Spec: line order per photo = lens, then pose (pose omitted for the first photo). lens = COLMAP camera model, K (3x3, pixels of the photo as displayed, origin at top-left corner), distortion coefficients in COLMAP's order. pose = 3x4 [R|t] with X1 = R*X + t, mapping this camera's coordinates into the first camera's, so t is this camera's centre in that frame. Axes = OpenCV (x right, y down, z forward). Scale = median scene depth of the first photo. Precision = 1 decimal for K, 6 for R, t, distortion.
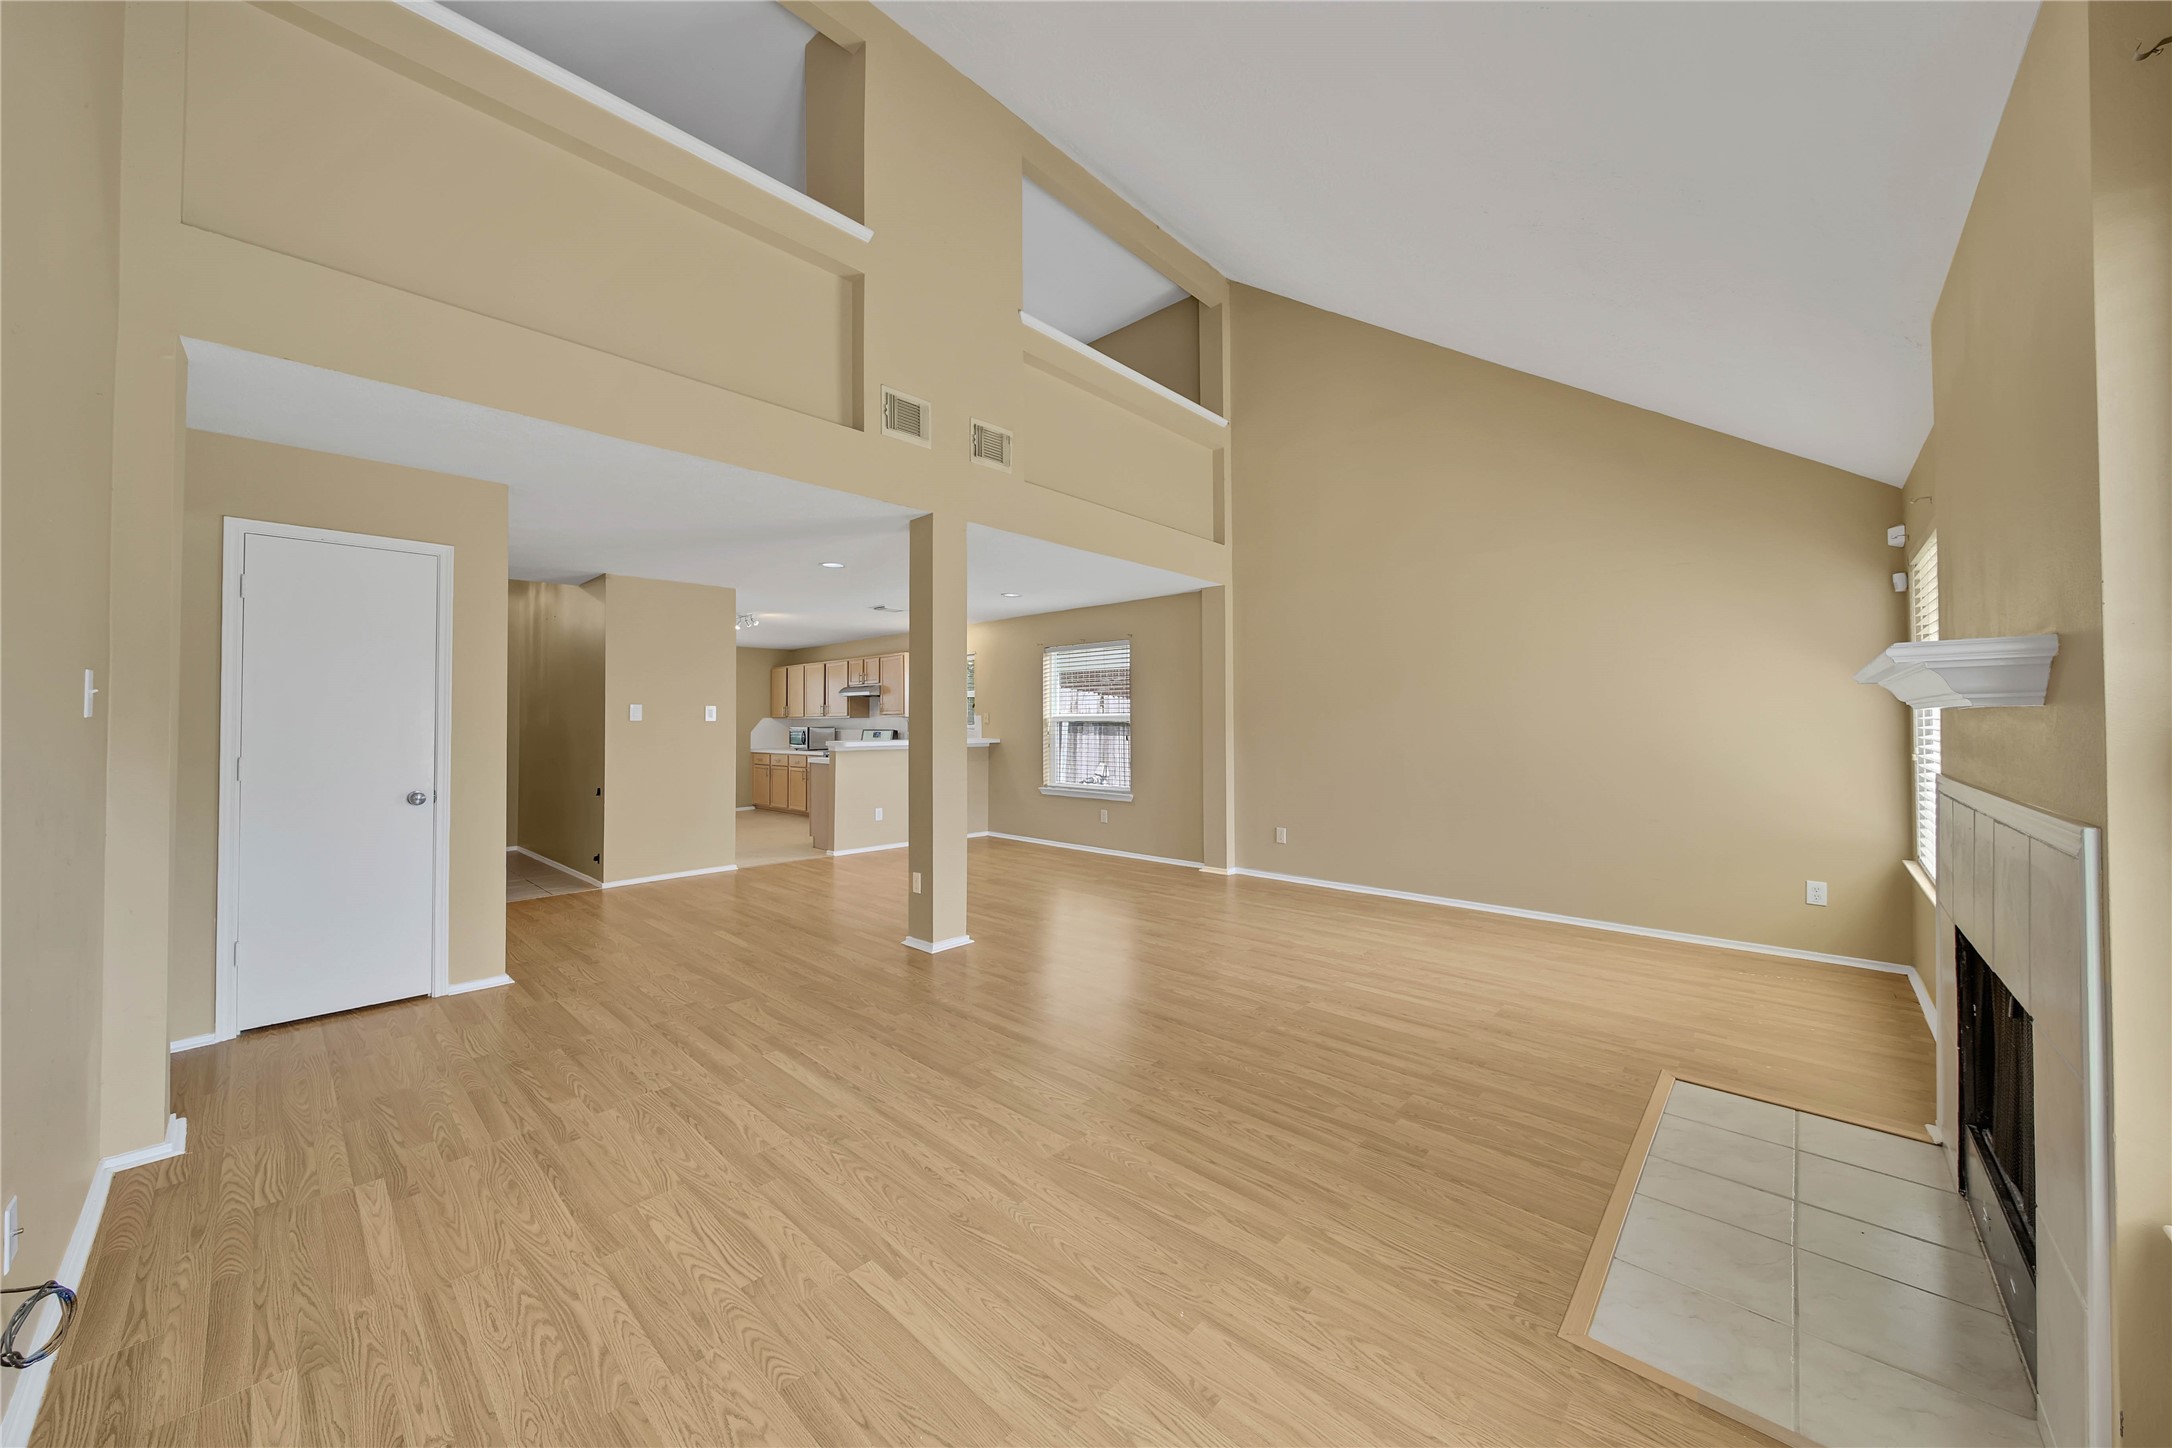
lens RADIAL K [[767.1, 0, 1093.5], [0, 767.1, 716.3], [0, 0, 1]] dist [-0.000004, -0.002074]
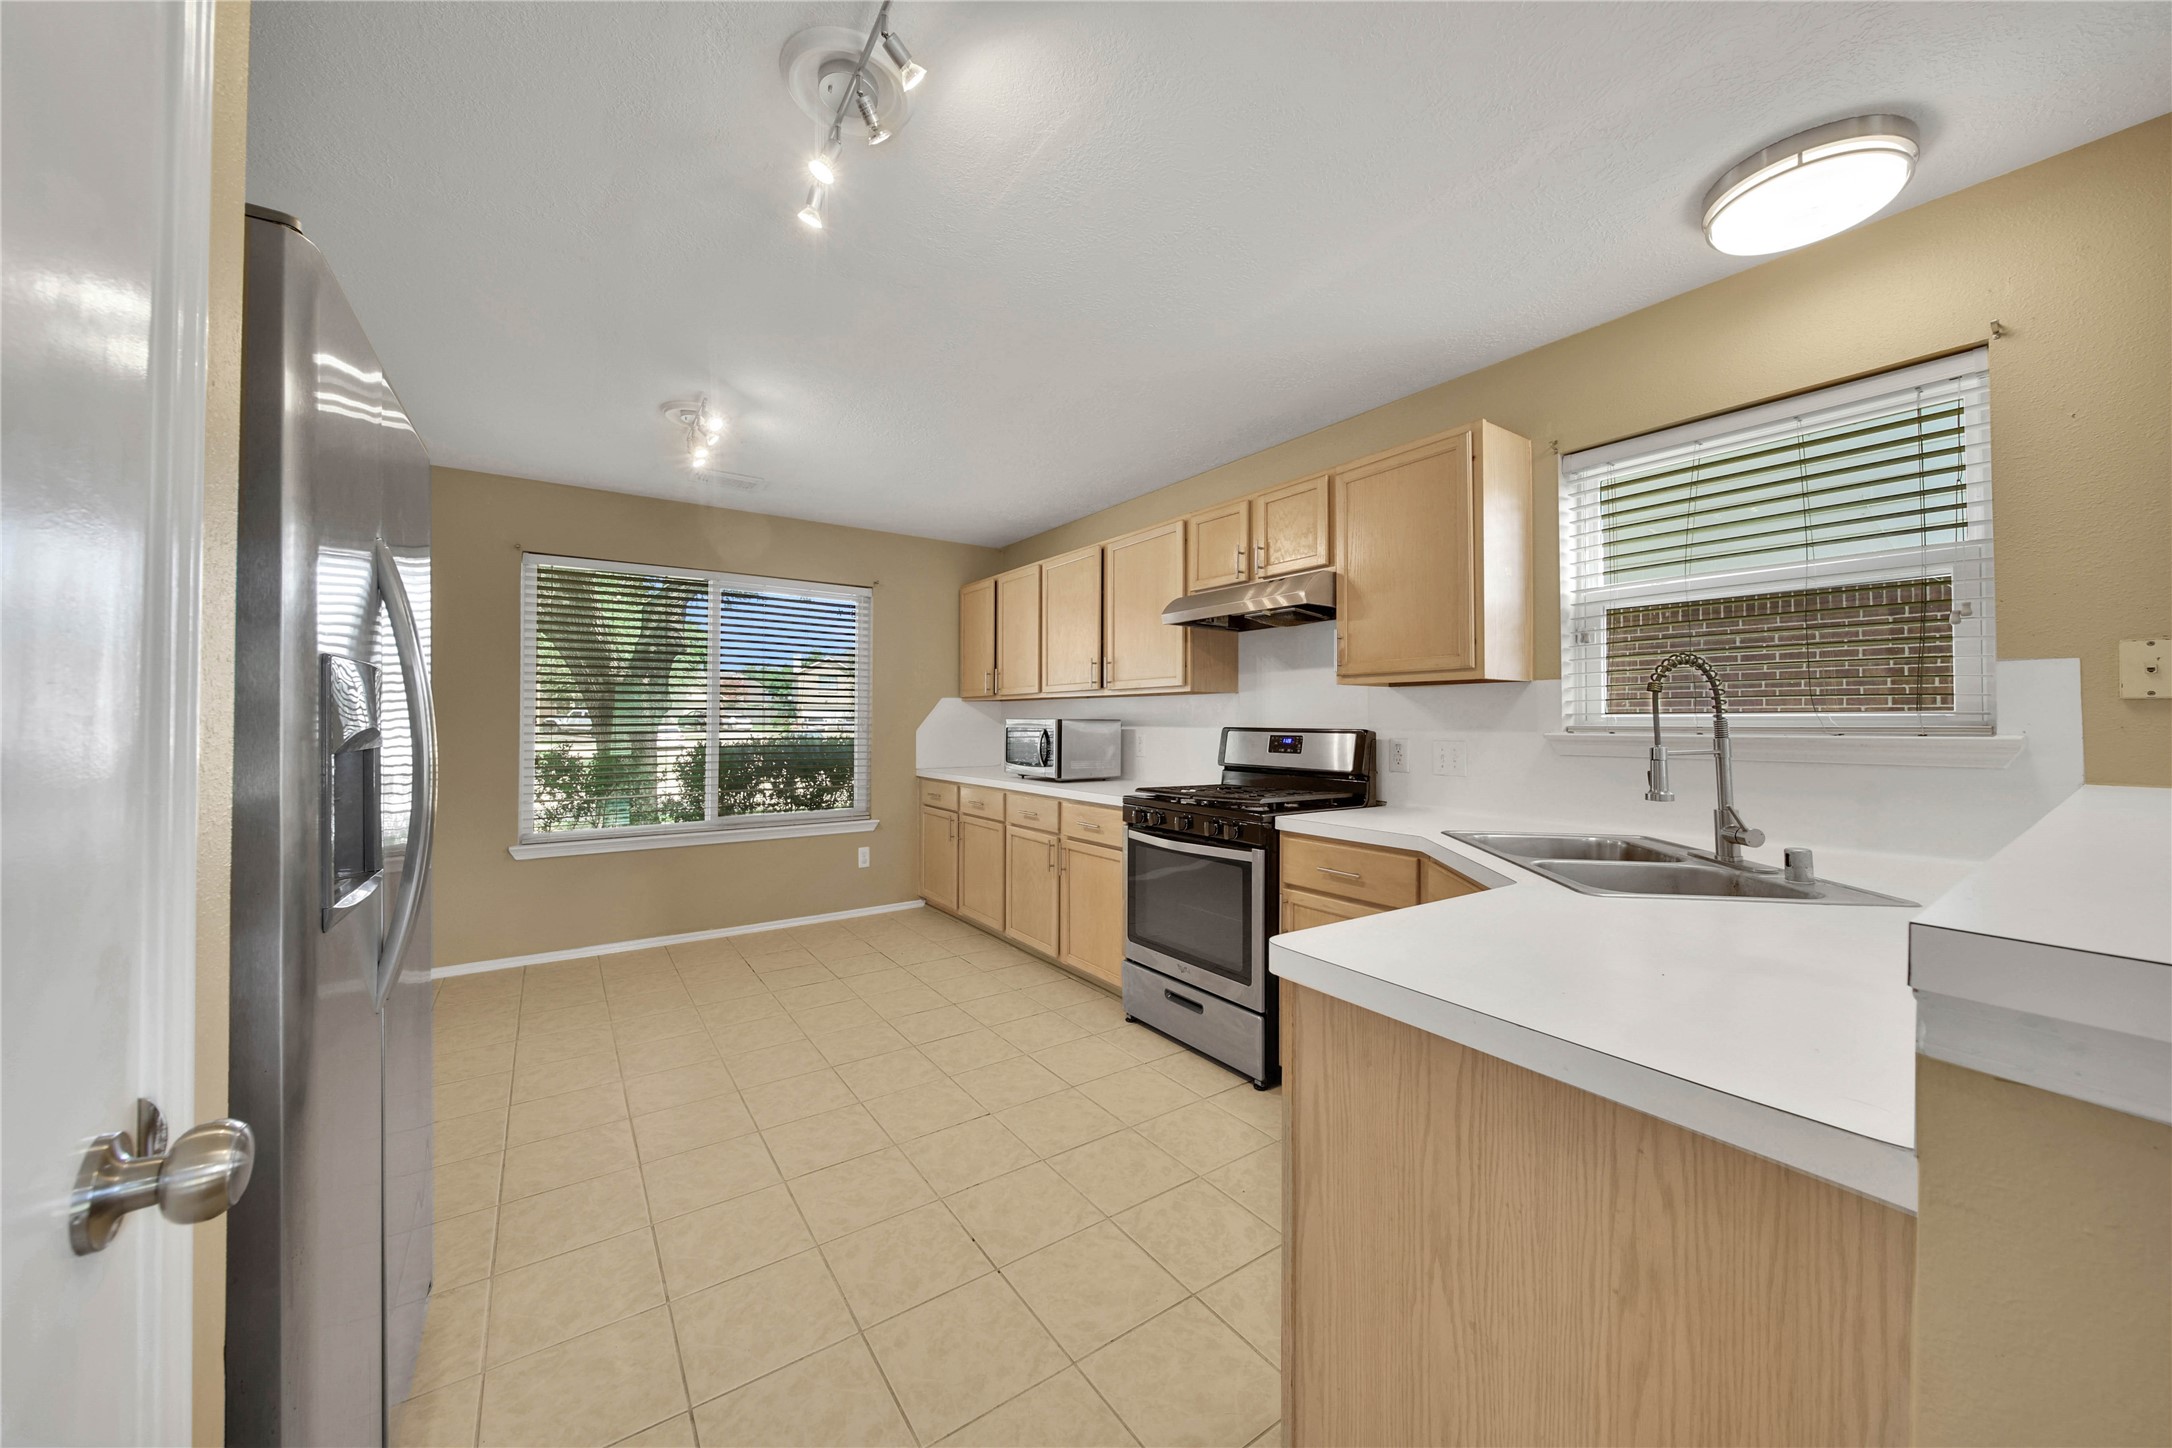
lens RADIAL K [[767.1, 0, 1091.3], [0, 767.1, 709.1], [0, 0, 1]] dist [-0.000004, -0.002074]
pose [[0.977854, 0.005193, -0.209224, -0.791231], [-0.006568, 0.999961, -0.005878, 0.031717], [0.209185, 0.007122, 0.977850, 1.819323]]
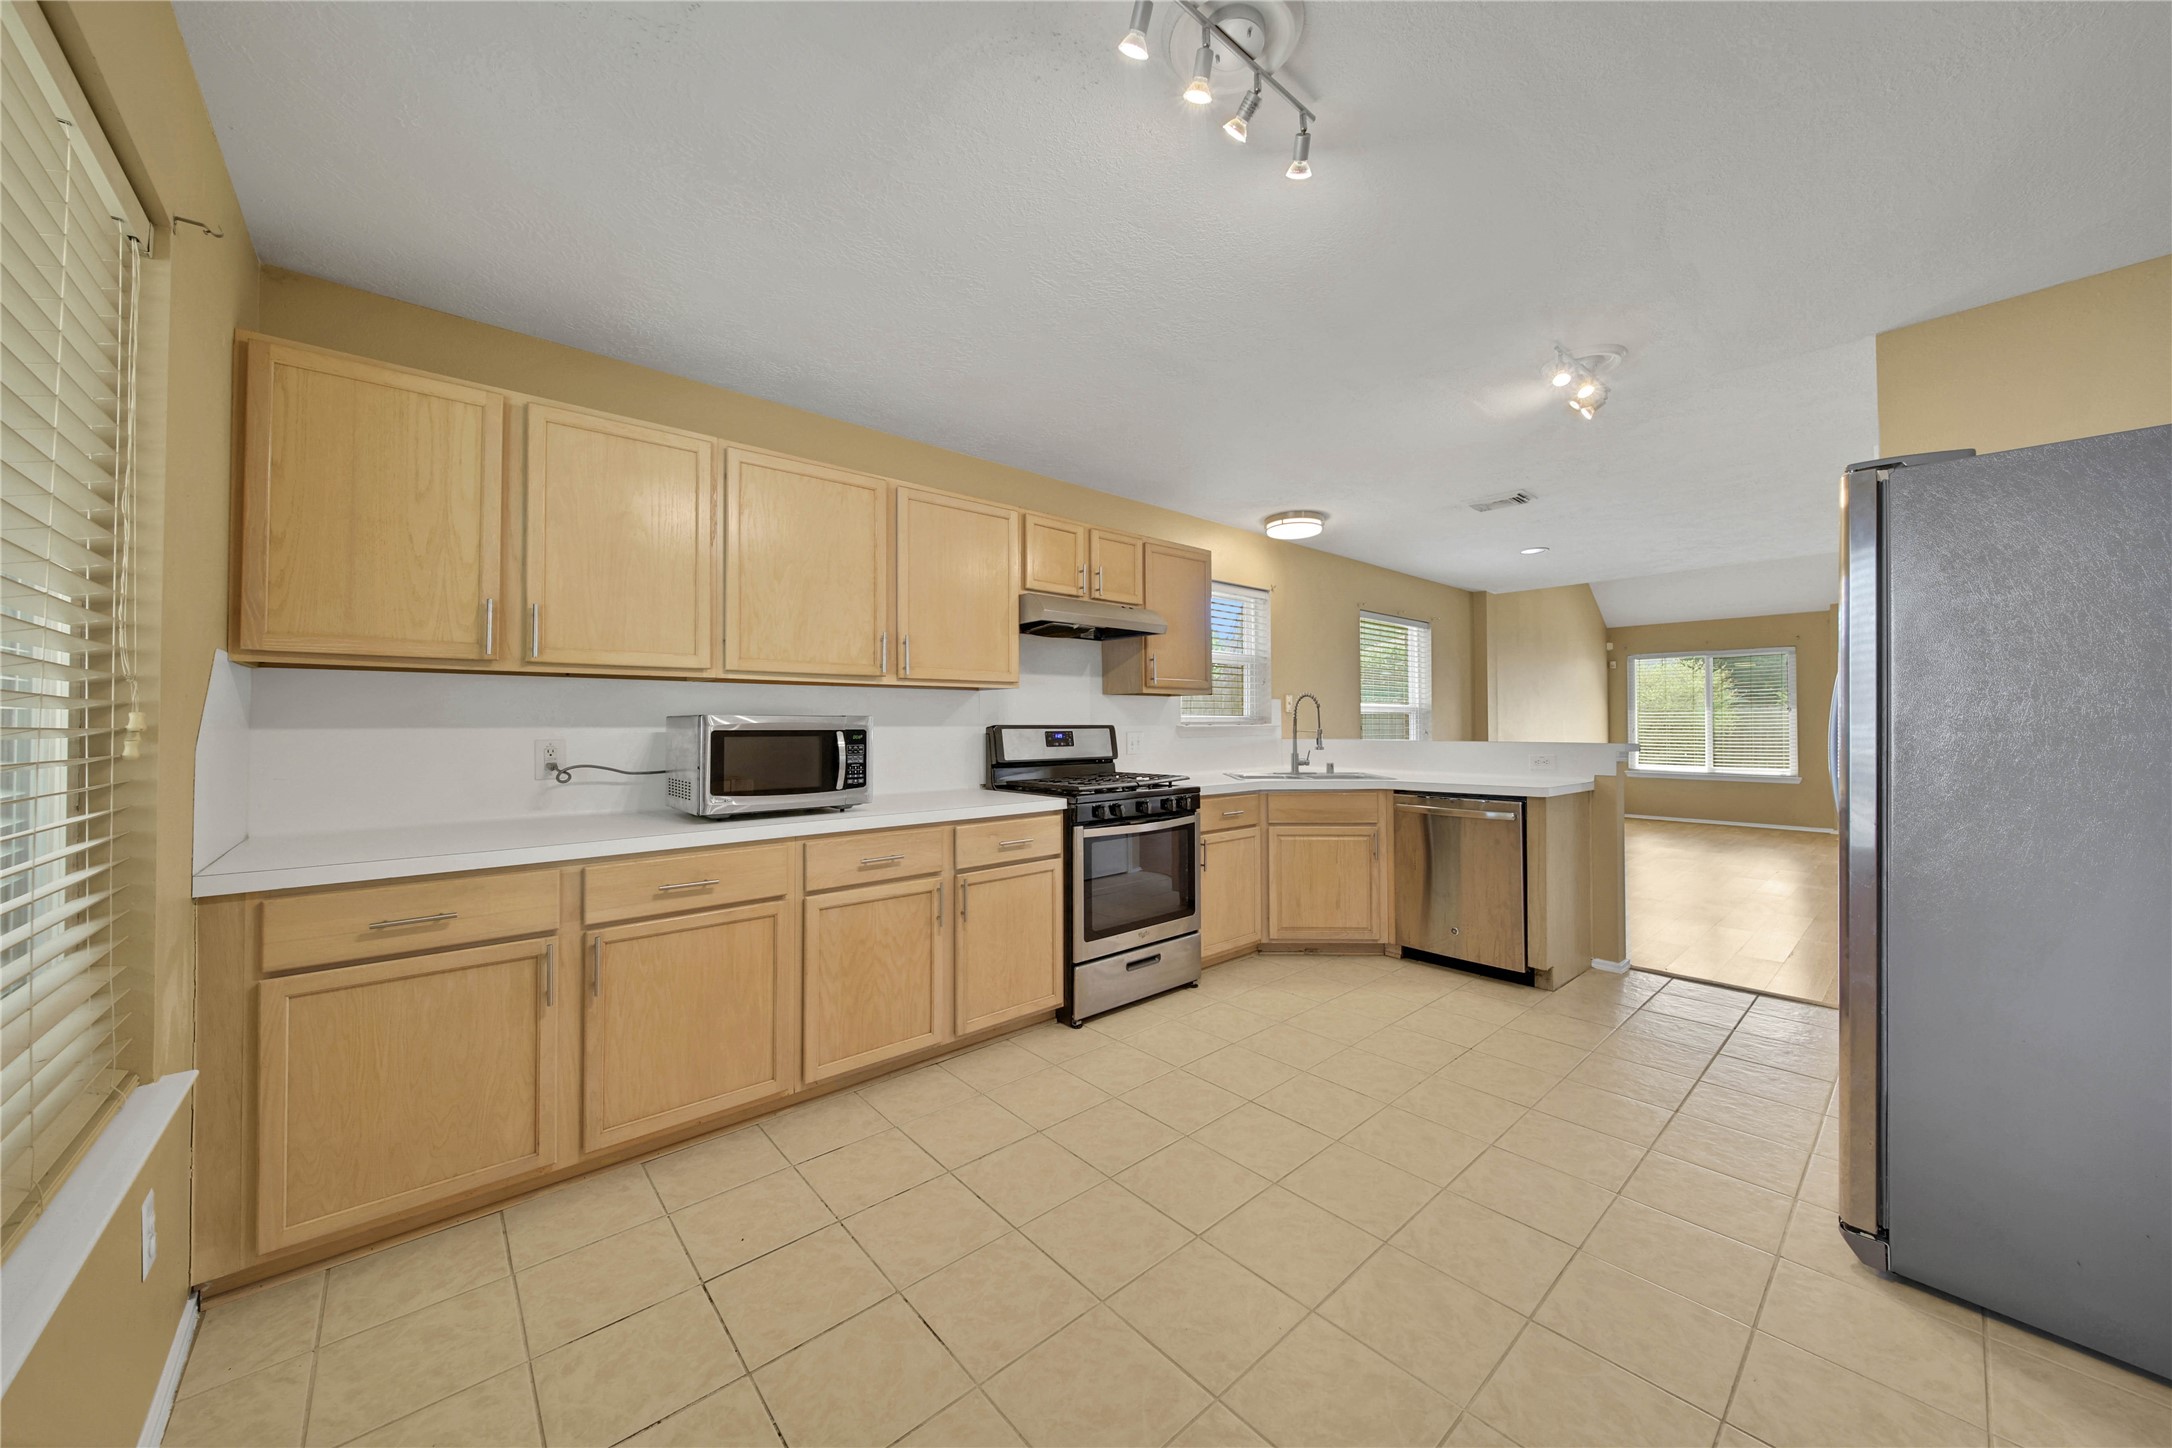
lens RADIAL K [[767.1, 0, 1084.7], [0, 767.1, 707.9], [0, 0, 1]] dist [-0.000004, -0.002074]
pose [[0.102322, 0.025701, 0.994419, -1.732865], [-0.006672, 0.999661, -0.025150, 0.048847], [-0.994729, -0.004061, 0.102459, 2.555068]]
